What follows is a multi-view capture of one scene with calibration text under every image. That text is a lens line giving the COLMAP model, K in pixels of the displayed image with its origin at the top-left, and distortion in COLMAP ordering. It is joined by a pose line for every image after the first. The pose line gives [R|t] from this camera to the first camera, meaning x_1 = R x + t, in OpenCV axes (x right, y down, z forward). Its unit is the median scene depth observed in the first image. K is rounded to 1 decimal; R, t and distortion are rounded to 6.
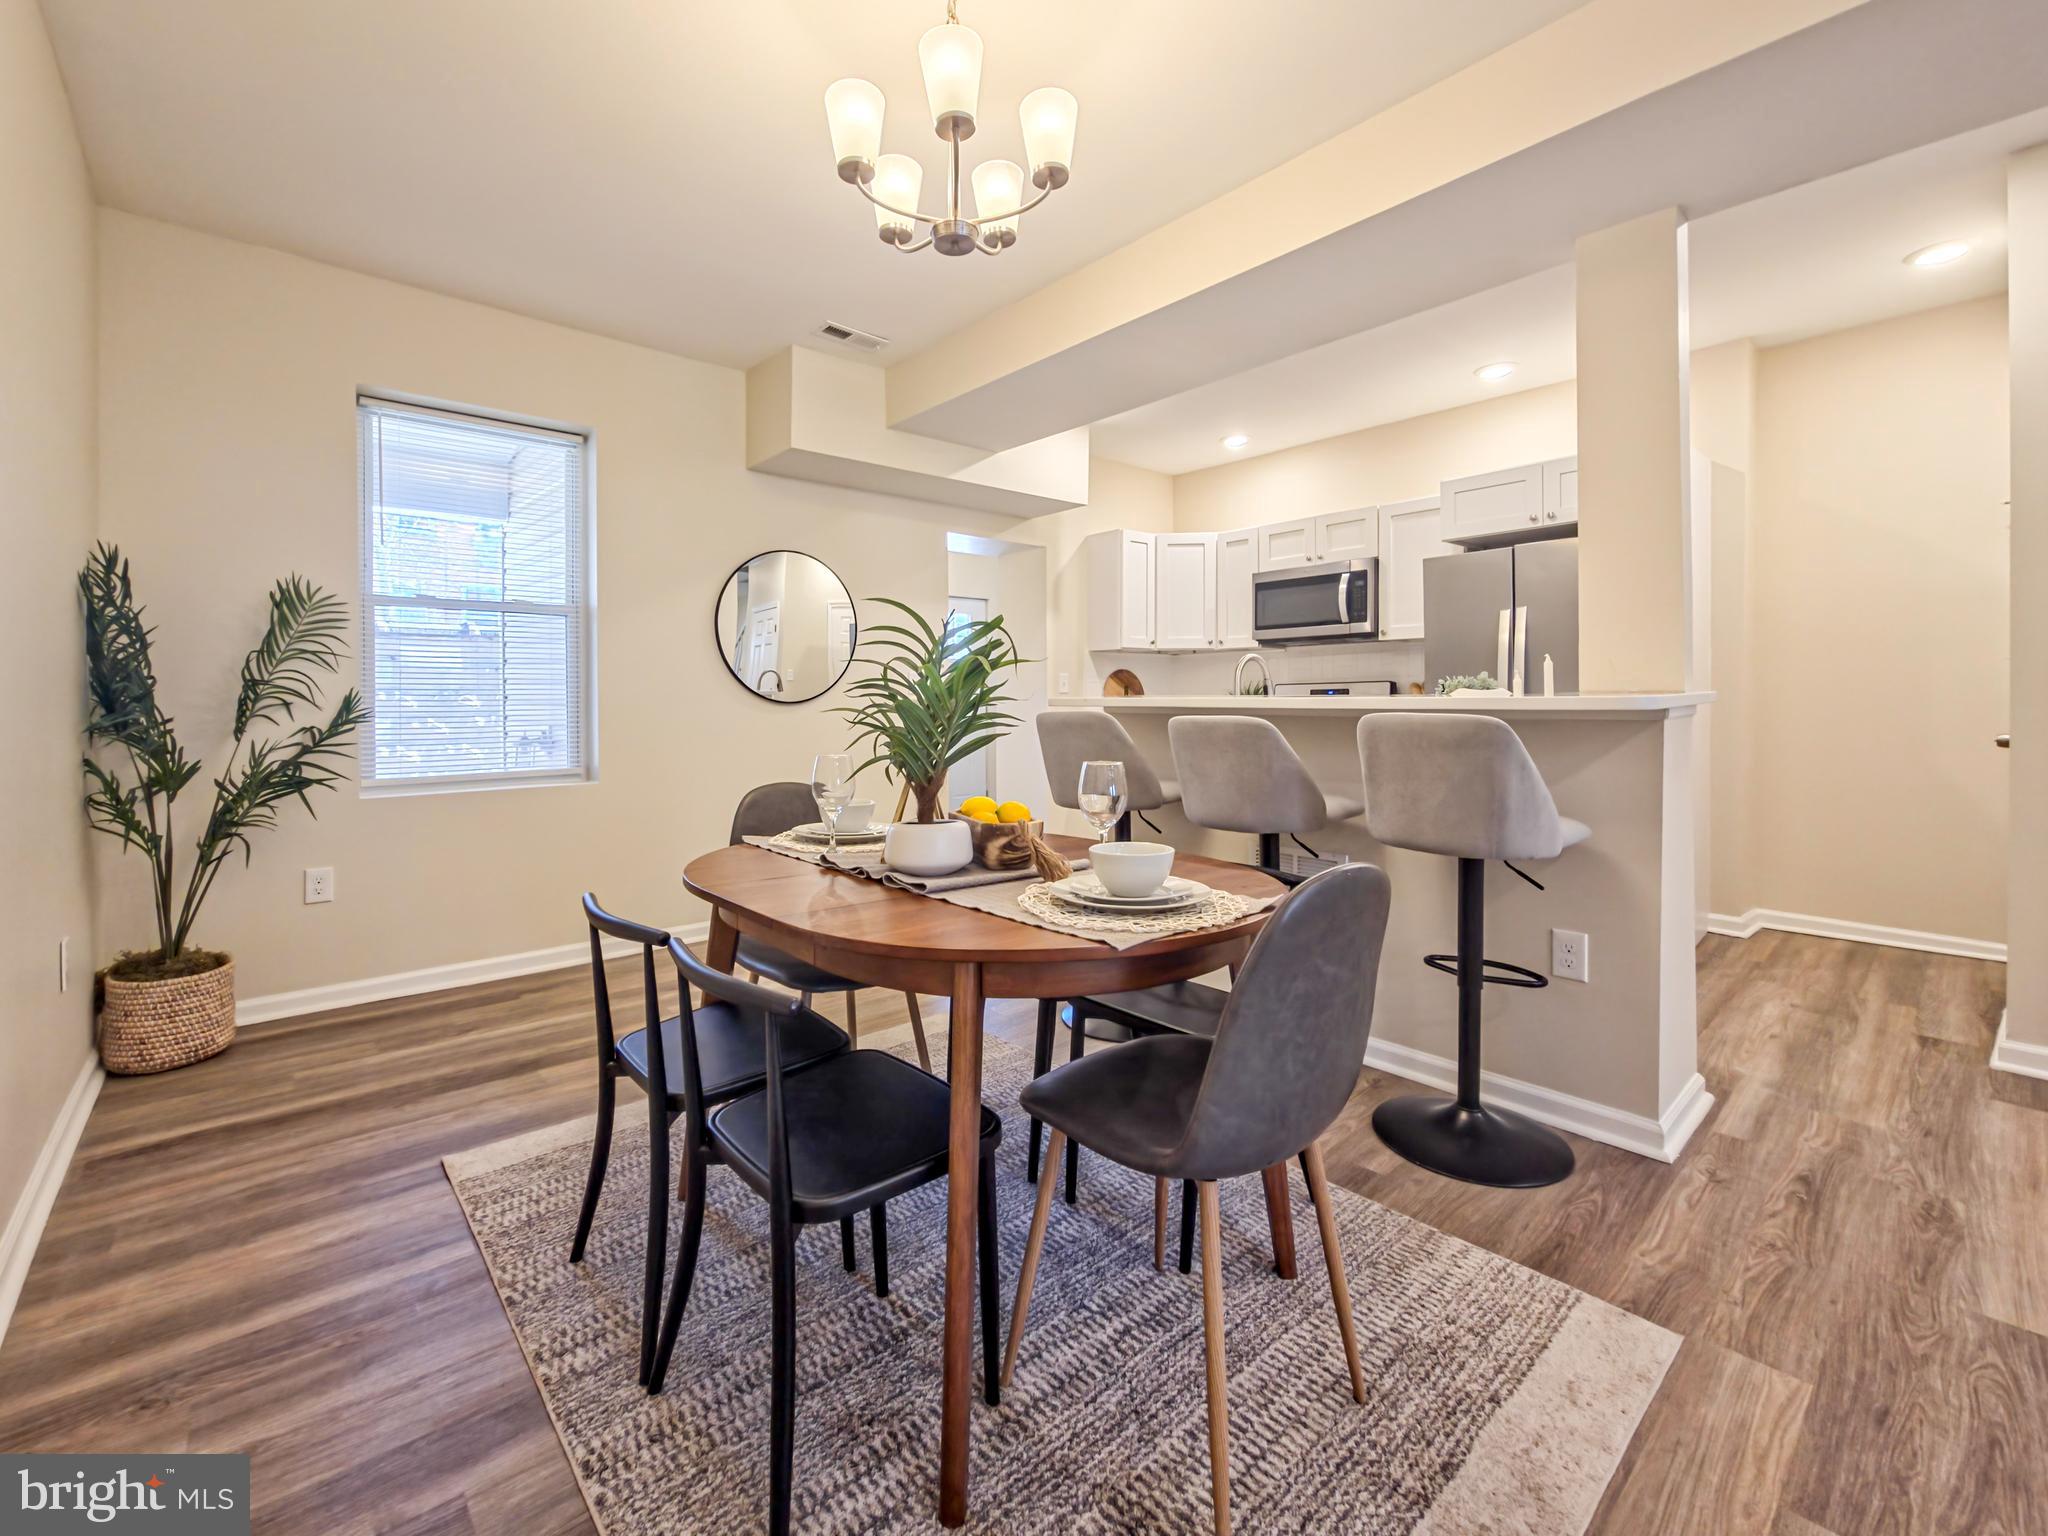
lens RADIAL K [[875.2, 0, 1022.6], [0, 875.2, 710.3], [0, 0, 1]] dist [-0.000337, 0.000042]
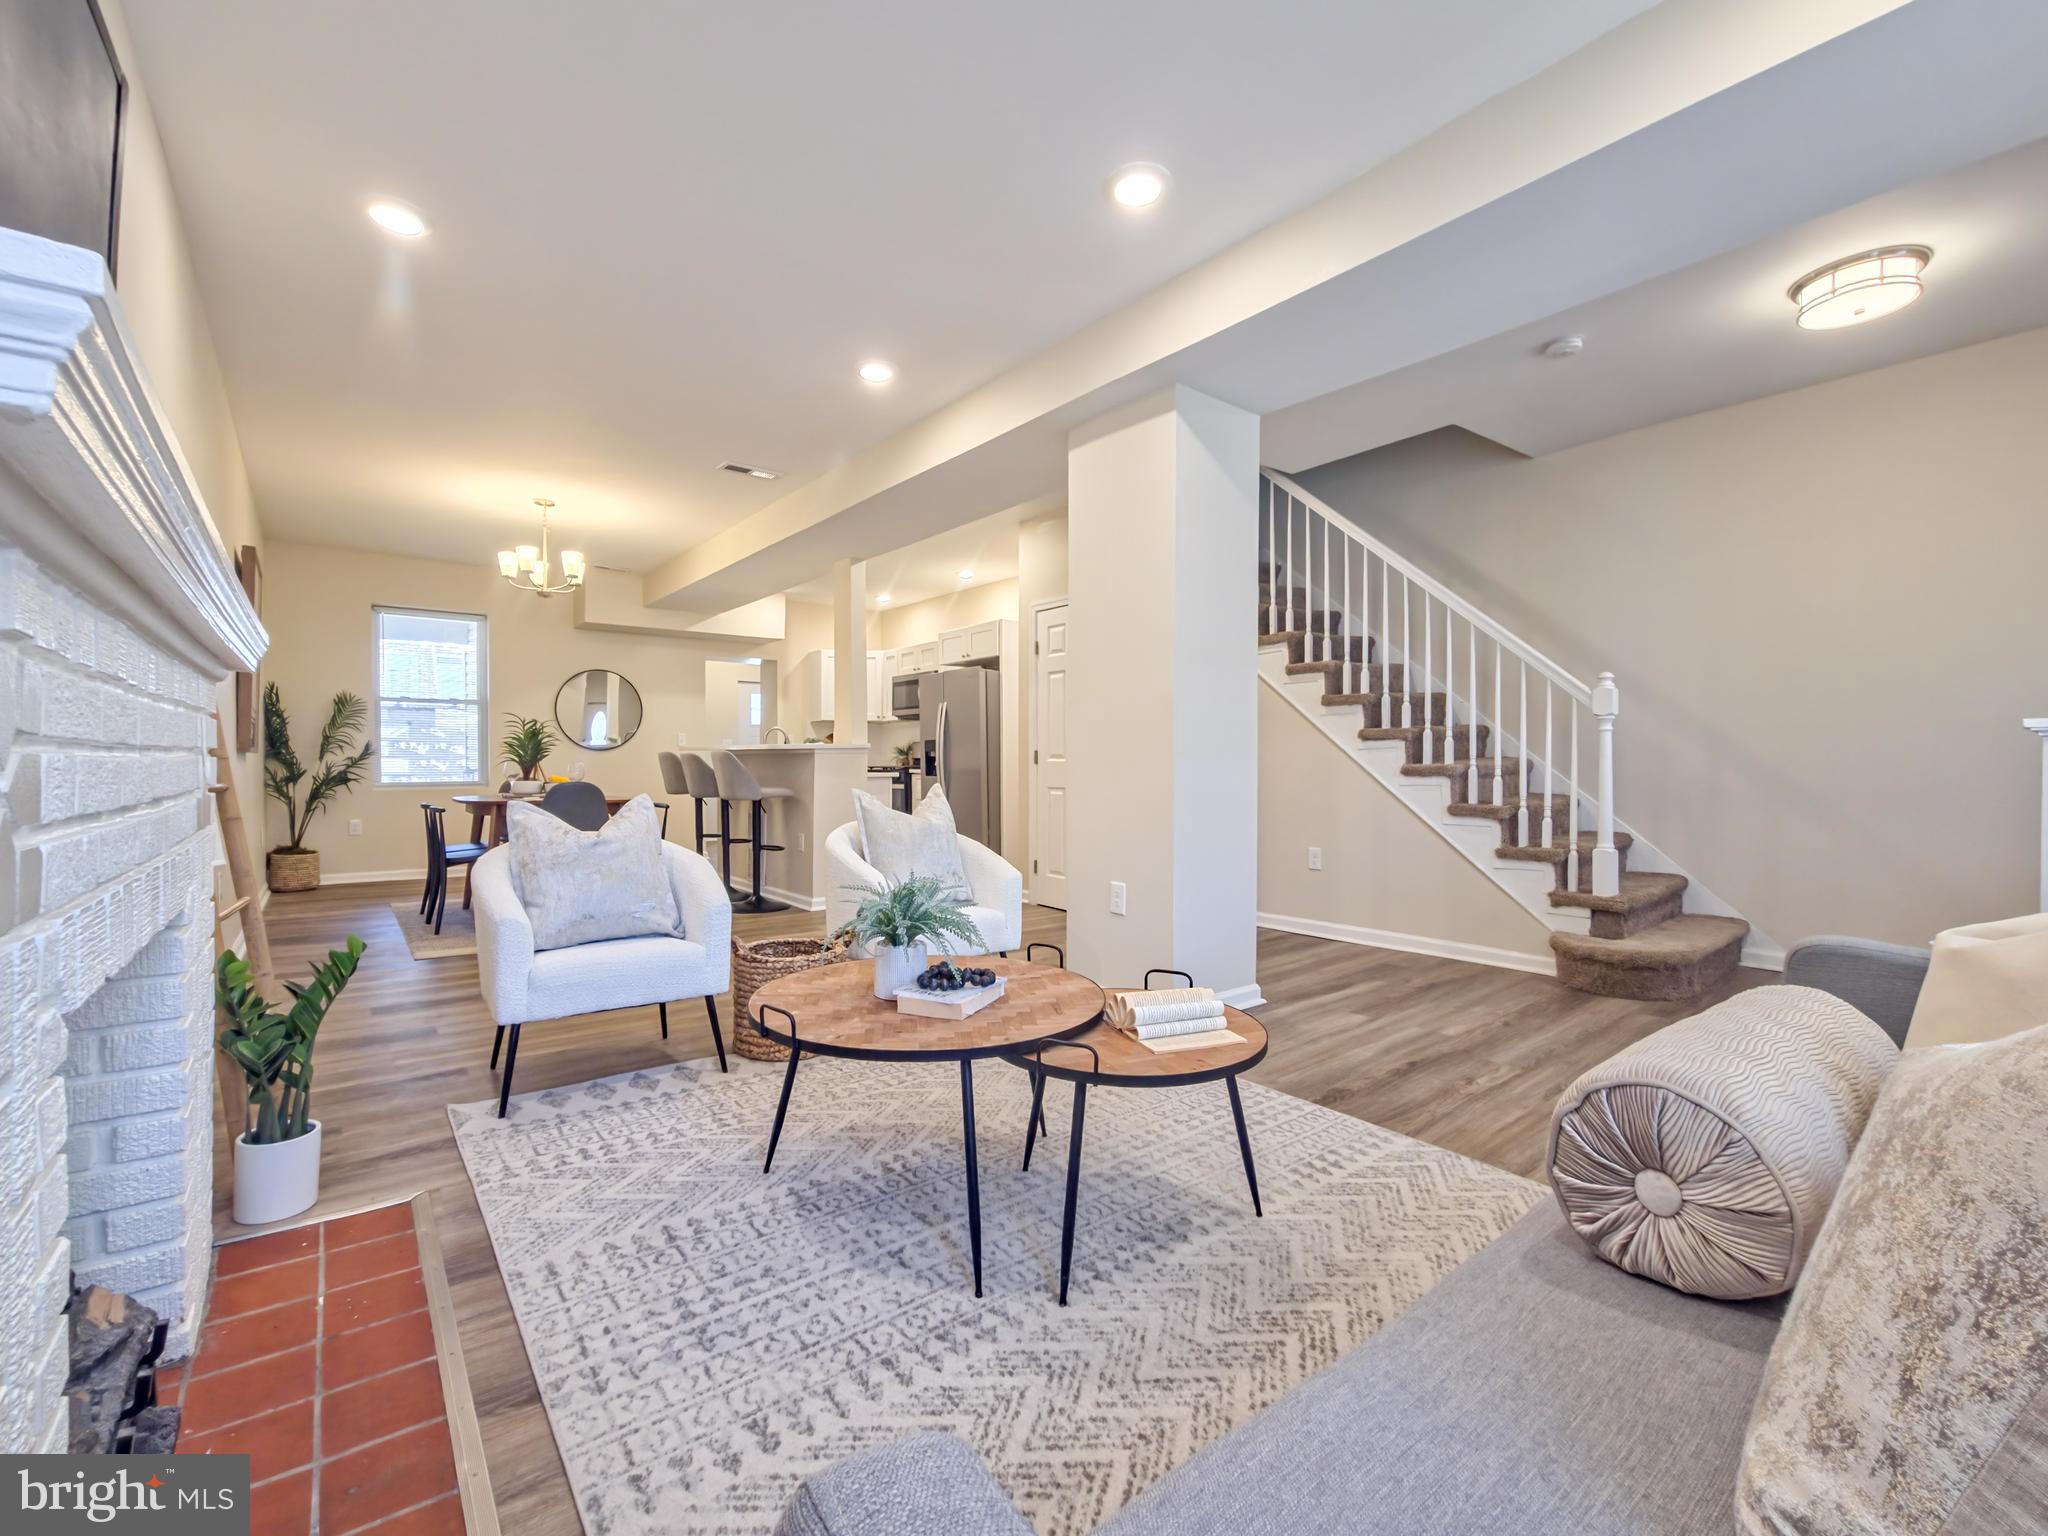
lens RADIAL K [[871.9, 0, 1019.6], [0, 871.9, 777.4], [0, 0, 1]] dist [-0.001683, -0.000170]
pose [[0.998740, 0.007162, -0.049678, 0.803481], [-0.006766, 0.999944, 0.008129, 0.032629], [0.049733, -0.007783, 0.998732, -0.912988]]
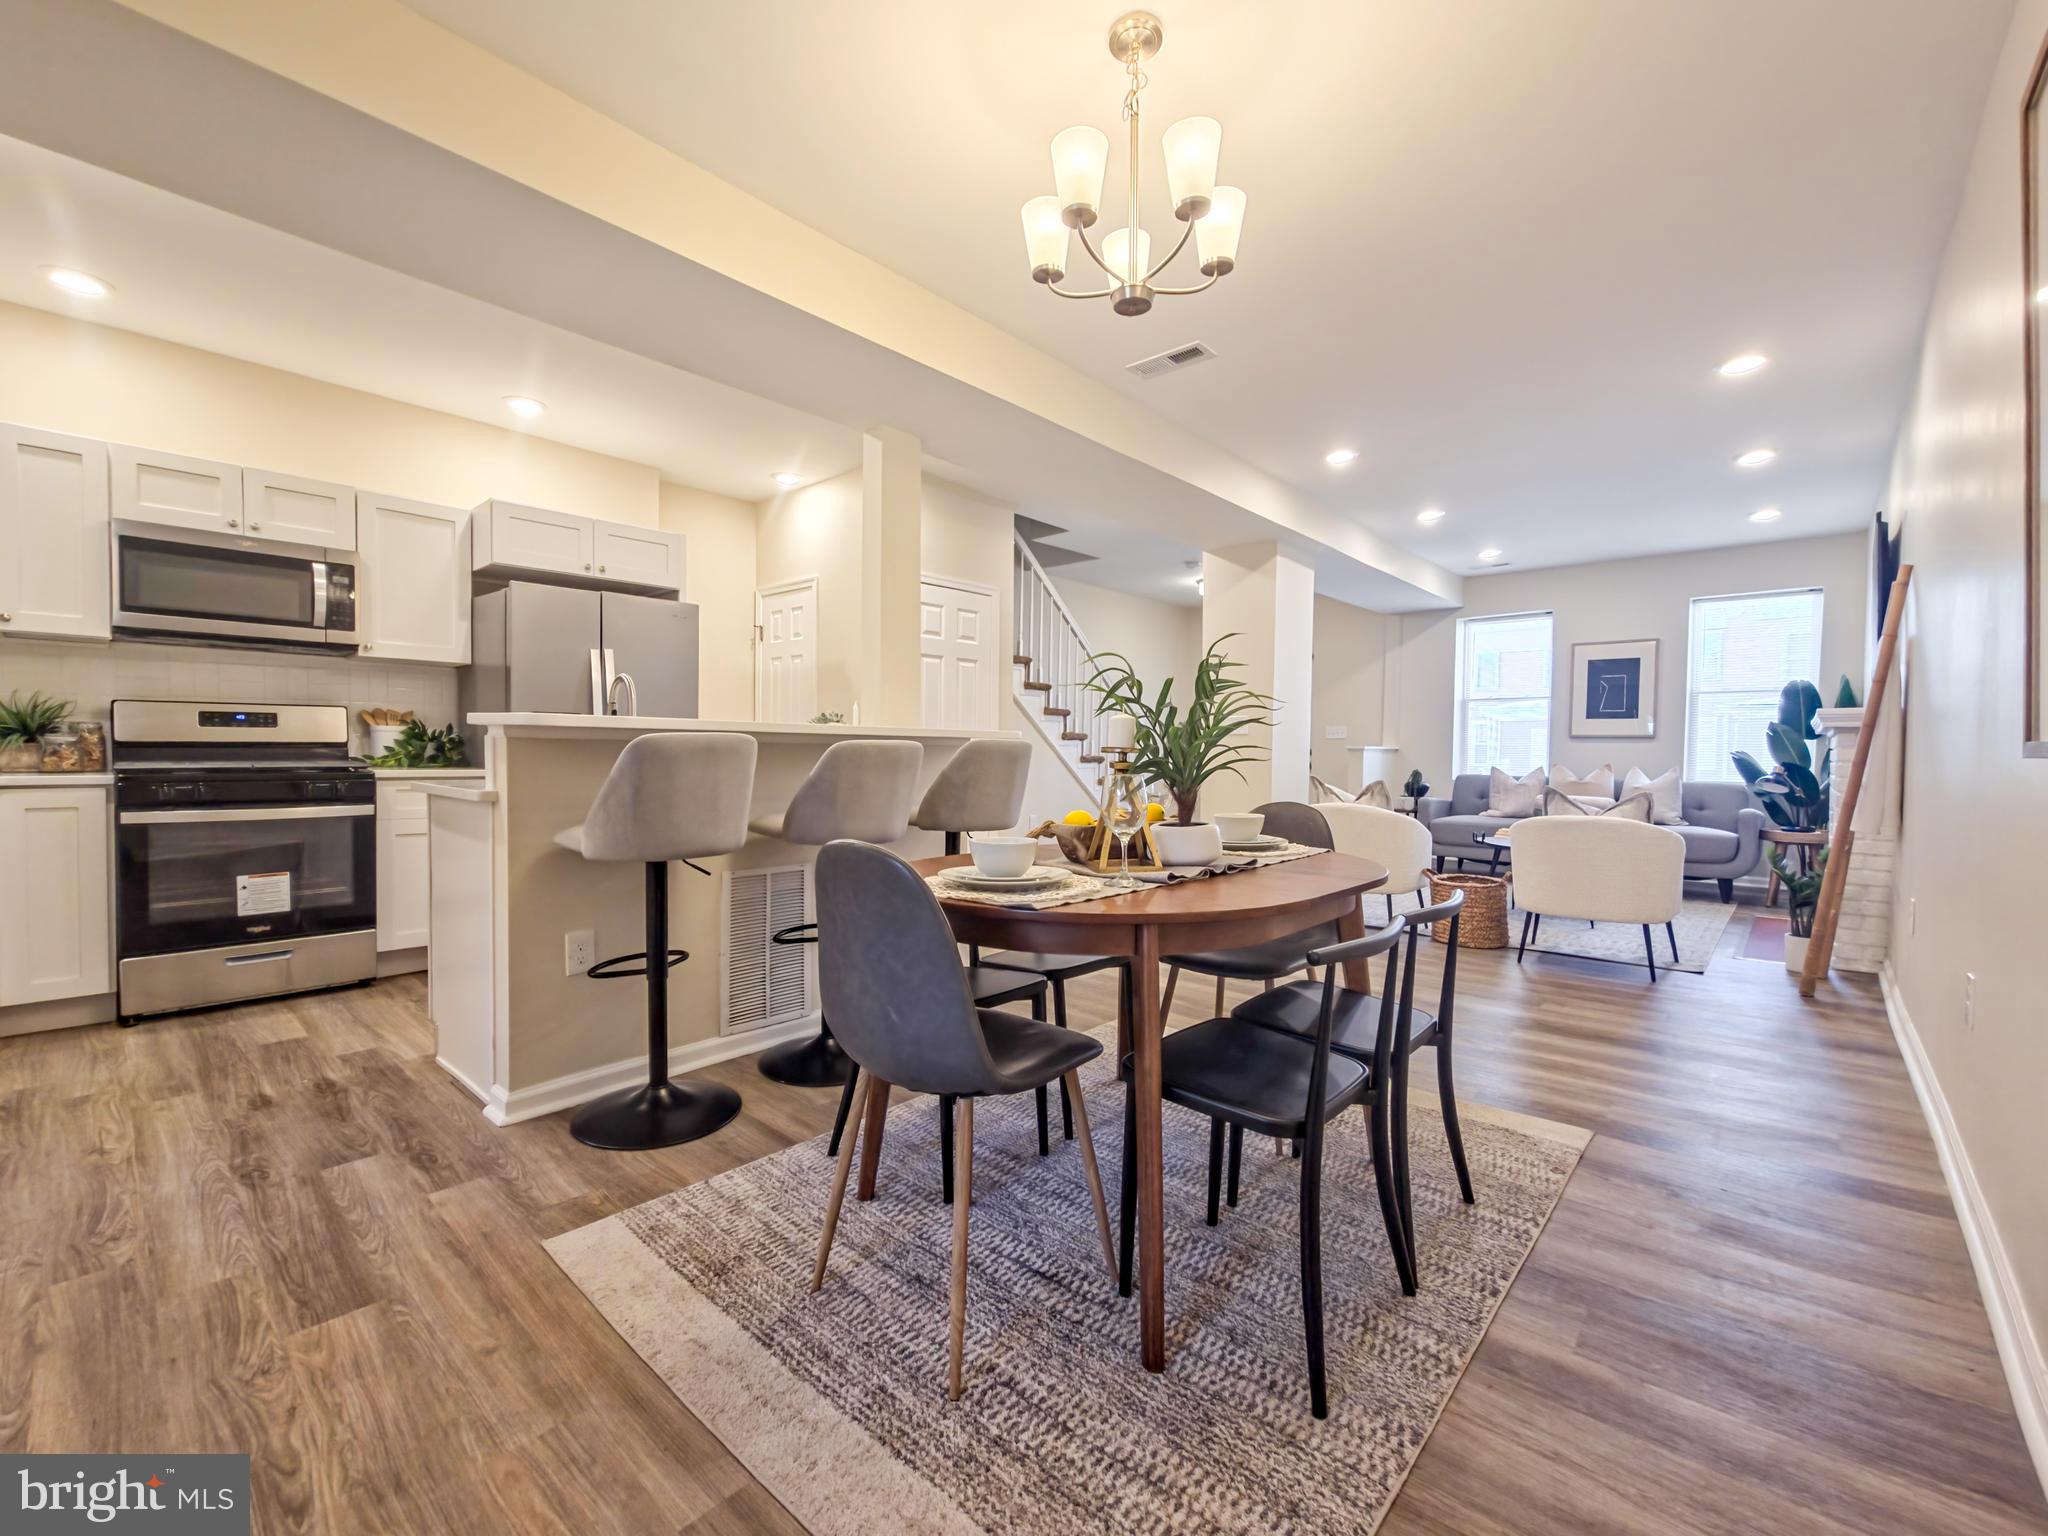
lens RADIAL K [[844.5, 0, 997.1], [0, 844.5, 768.4], [0, 0, 1]] dist [0.002103, 0.000109]
pose [[-0.088745, -0.022297, 0.995805, -0.526772], [0.001641, 0.999745, 0.022532, 0.010695], [-0.996053, 0.003633, -0.088685, 0.579359]]
